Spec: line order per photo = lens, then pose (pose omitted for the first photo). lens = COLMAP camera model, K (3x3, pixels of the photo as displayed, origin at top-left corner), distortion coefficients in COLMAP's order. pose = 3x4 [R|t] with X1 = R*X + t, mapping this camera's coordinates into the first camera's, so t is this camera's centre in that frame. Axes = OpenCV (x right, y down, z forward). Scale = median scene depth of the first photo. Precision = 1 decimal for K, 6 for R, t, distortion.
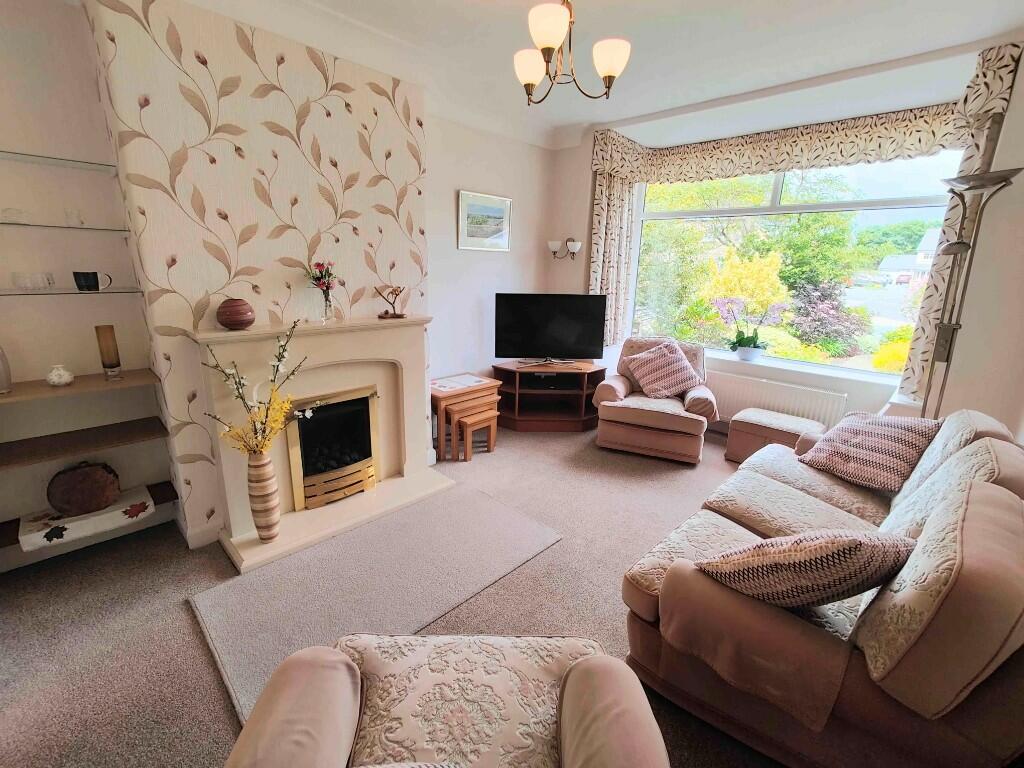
lens RADIAL K [[449.8, 0, 509.9], [0, 449.8, 380.8], [0, 0, 1]] dist [0.002965, -0.000937]
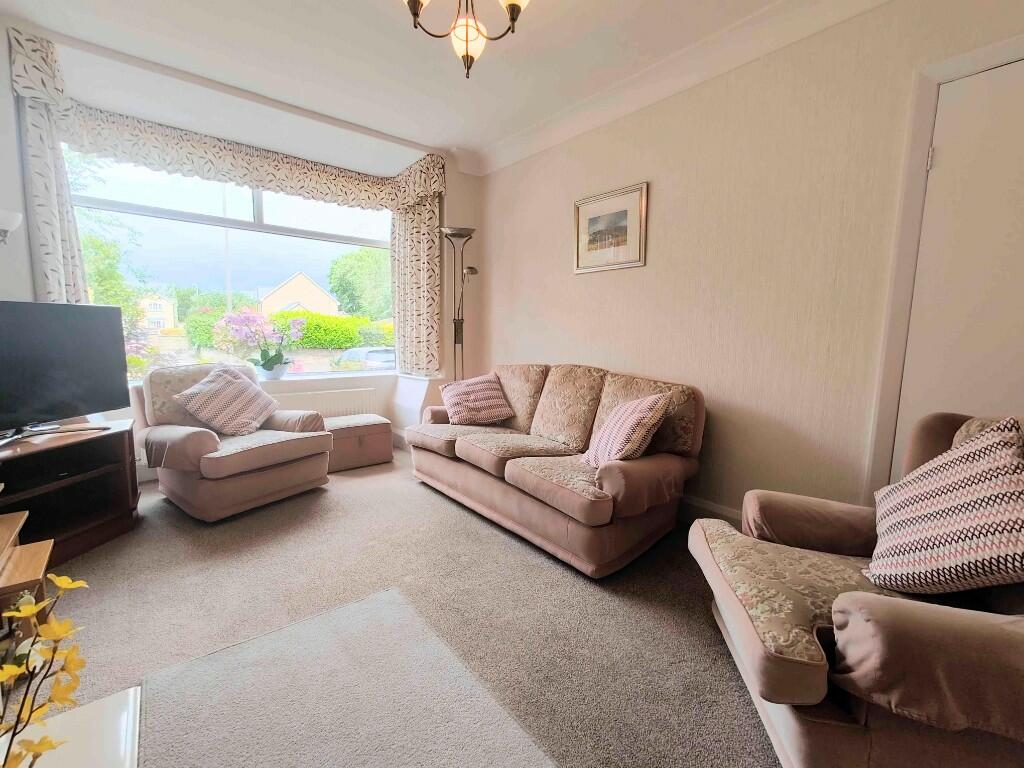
lens RADIAL K [[449.8, 0, 509.9], [0, 449.8, 380.8], [0, 0, 1]] dist [0.002965, -0.000937]
pose [[0.115396, -0.132543, 0.984437, -0.392258], [0.237424, 0.966012, 0.102232, -0.023594], [-0.964528, 0.221931, 0.142942, 0.422027]]
